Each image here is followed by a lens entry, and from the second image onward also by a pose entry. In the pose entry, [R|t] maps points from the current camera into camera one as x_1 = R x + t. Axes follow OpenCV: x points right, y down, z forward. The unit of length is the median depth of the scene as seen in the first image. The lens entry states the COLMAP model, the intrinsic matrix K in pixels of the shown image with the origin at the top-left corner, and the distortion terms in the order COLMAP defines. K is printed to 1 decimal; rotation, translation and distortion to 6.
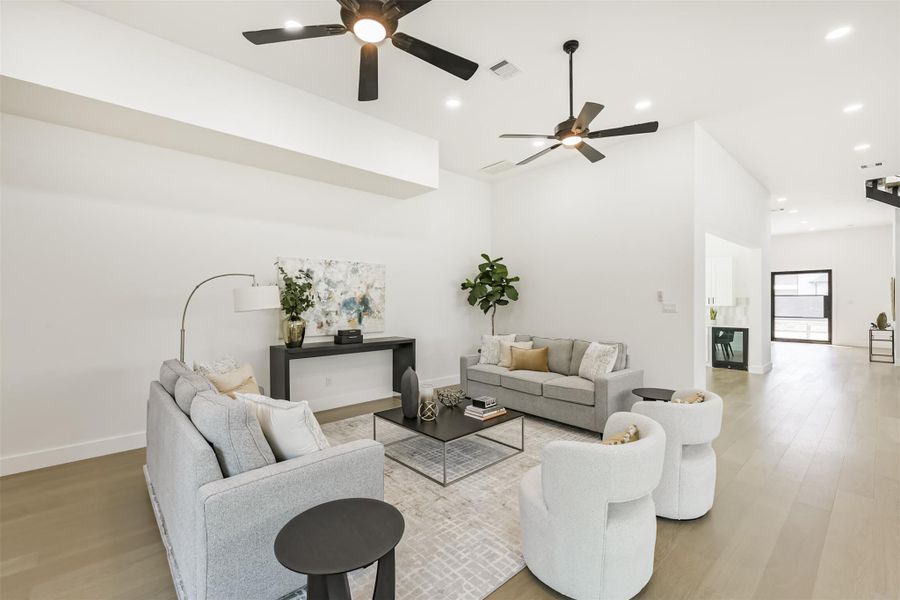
lens RADIAL K [[387.5, 0, 452.4], [0, 387.5, 299.9], [0, 0, 1]] dist [0.016770, -0.004773]
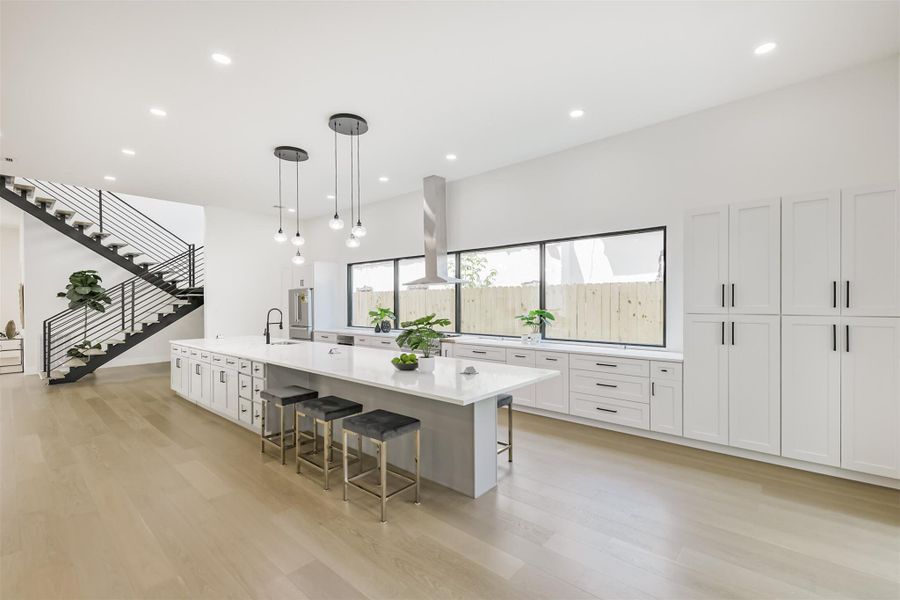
lens RADIAL K [[387.5, 0, 448.9], [0, 387.5, 308.2], [0, 0, 1]] dist [0.016770, -0.004773]
pose [[-0.105944, -0.005774, 0.994355, 0.088614], [0.001258, 0.999982, 0.005941, -0.003471], [-0.994371, 0.001881, -0.105934, 0.104352]]
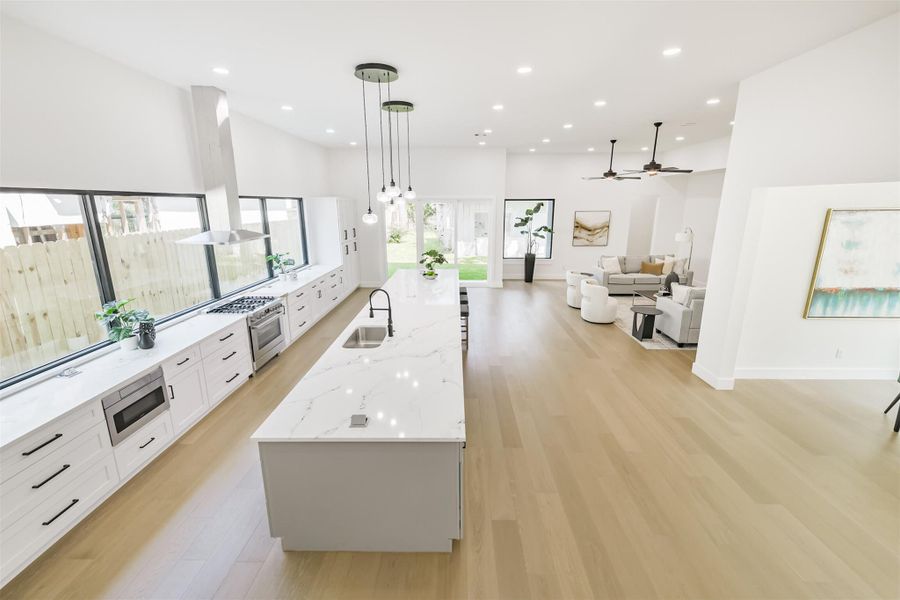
lens RADIAL K [[387.5, 0, 446.8], [0, 387.5, 298.7], [0, 0, 1]] dist [0.016770, -0.004773]
pose [[-0.691743, 0.178453, -0.699747, 1.671811], [0.007383, 0.970683, 0.240250, -0.161015], [0.722106, 0.161025, -0.672781, 1.083910]]
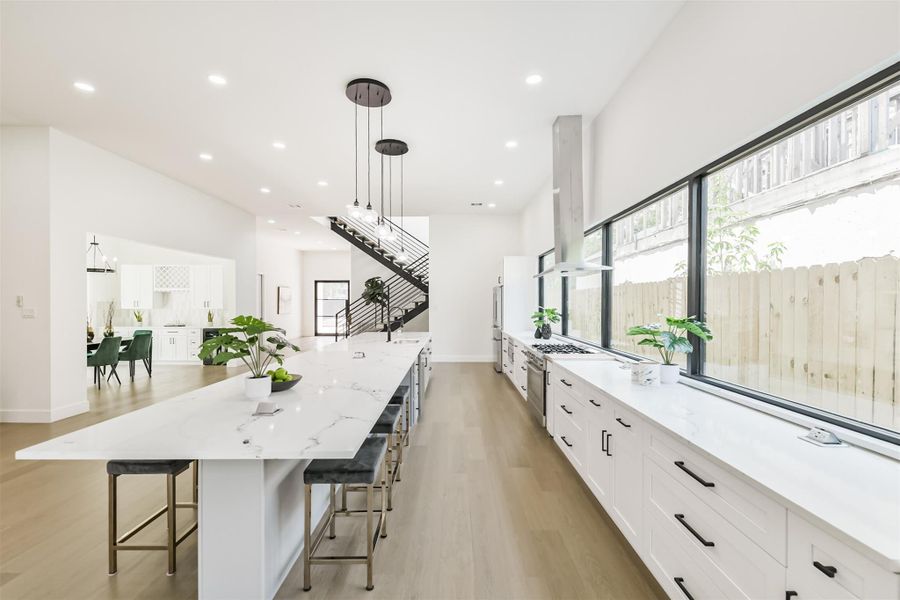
lens RADIAL K [[387.5, 0, 457.3], [0, 387.5, 305.2], [0, 0, 1]] dist [0.016770, -0.004773]
pose [[0.678336, -0.002831, 0.734746, 0.538635], [-0.004528, 0.999957, 0.008033, -0.011217], [-0.734738, -0.008776, 0.678295, -0.391545]]
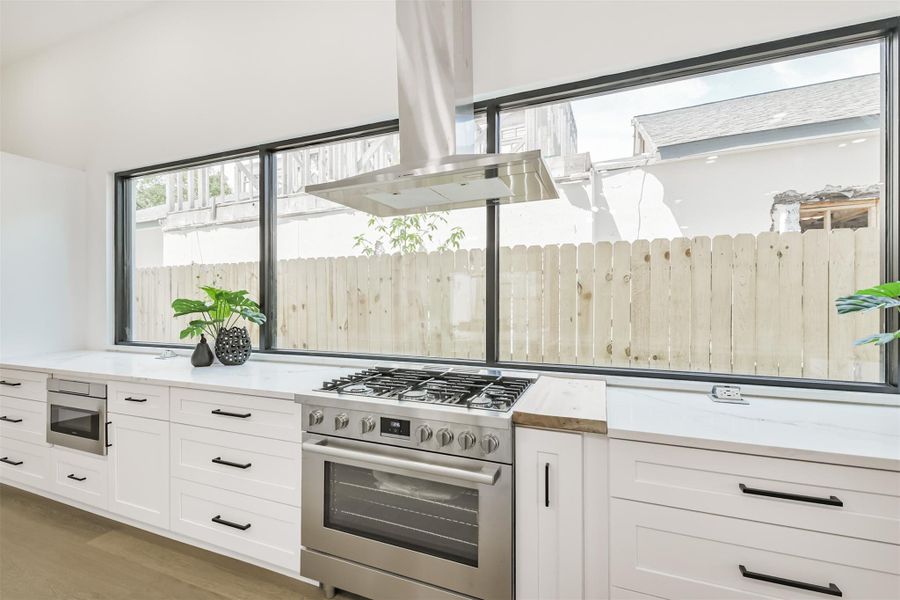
lens RADIAL K [[387.5, 0, 451.6], [0, 387.5, 302.1], [0, 0, 1]] dist [0.016770, -0.004773]
pose [[-0.440625, 0.006256, 0.897670, 1.022313], [0.002630, 0.999980, -0.005679, 0.024394], [-0.897687, -0.000141, -0.440633, 0.155625]]
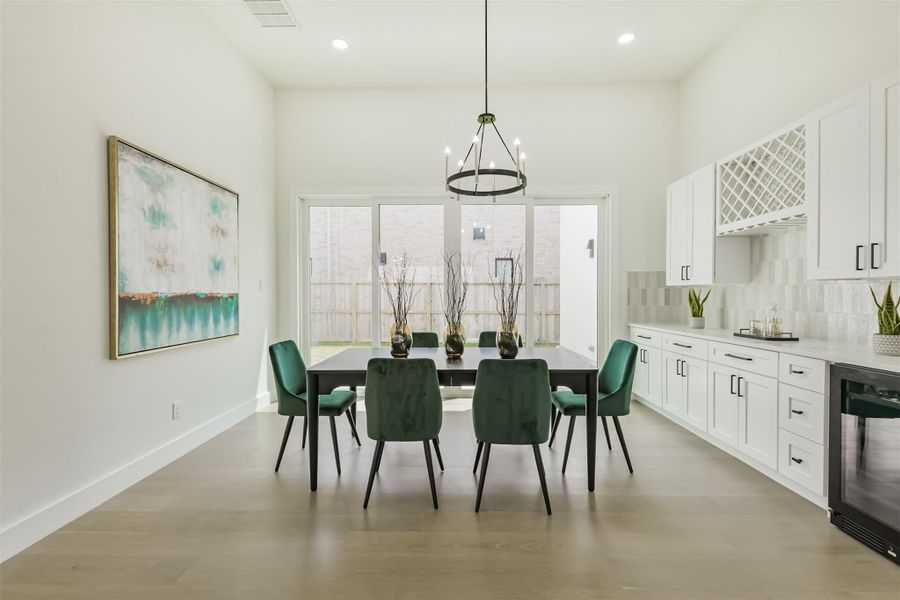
lens RADIAL K [[387.5, 0, 440.8], [0, 387.5, 299.1], [0, 0, 1]] dist [0.016770, -0.004773]
pose [[0.718355, 0.009680, -0.695609, 1.019120], [0.001900, 0.999872, 0.015877, 0.038742], [0.695674, -0.012727, 0.718245, 1.019239]]
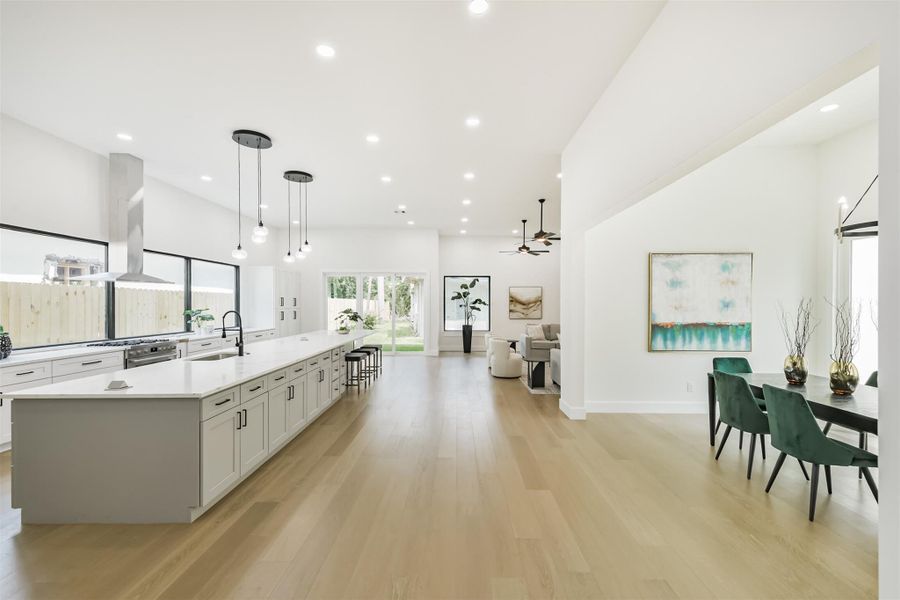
lens RADIAL K [[387.5, 0, 450.7], [0, 387.5, 308.0], [0, 0, 1]] dist [0.016770, -0.004773]
pose [[-0.685213, 0.008550, -0.728293, 1.513009], [0.003151, 0.999957, 0.008774, -0.008885], [0.728336, 0.003717, -0.685210, 1.389907]]
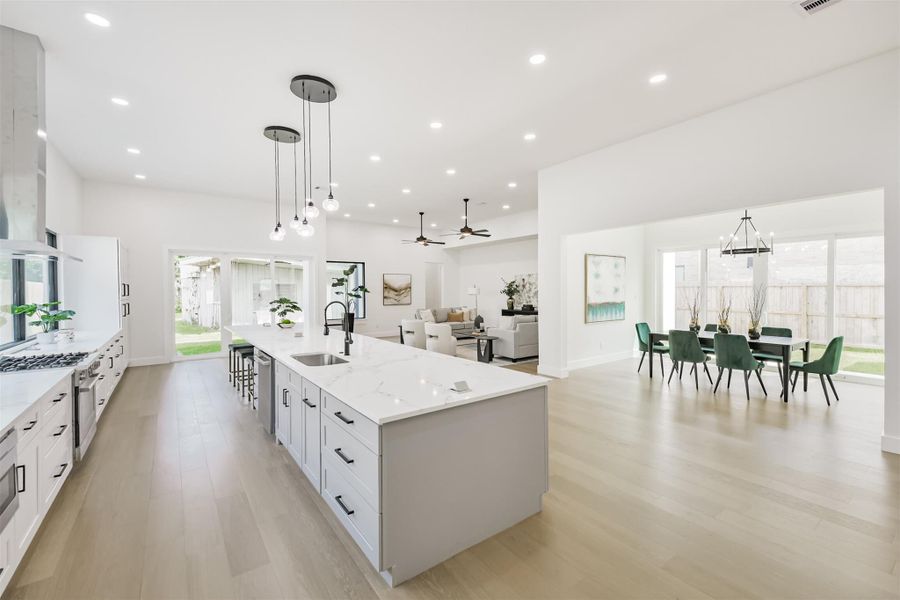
lens RADIAL K [[387.5, 0, 452.0], [0, 387.5, 295.9], [0, 0, 1]] dist [0.016770, -0.004773]
pose [[-0.105235, 0.017813, -0.994288, 1.885974], [0.009757, 0.999810, 0.016880, -0.015305], [0.994400, -0.007925, -0.105388, 0.745820]]
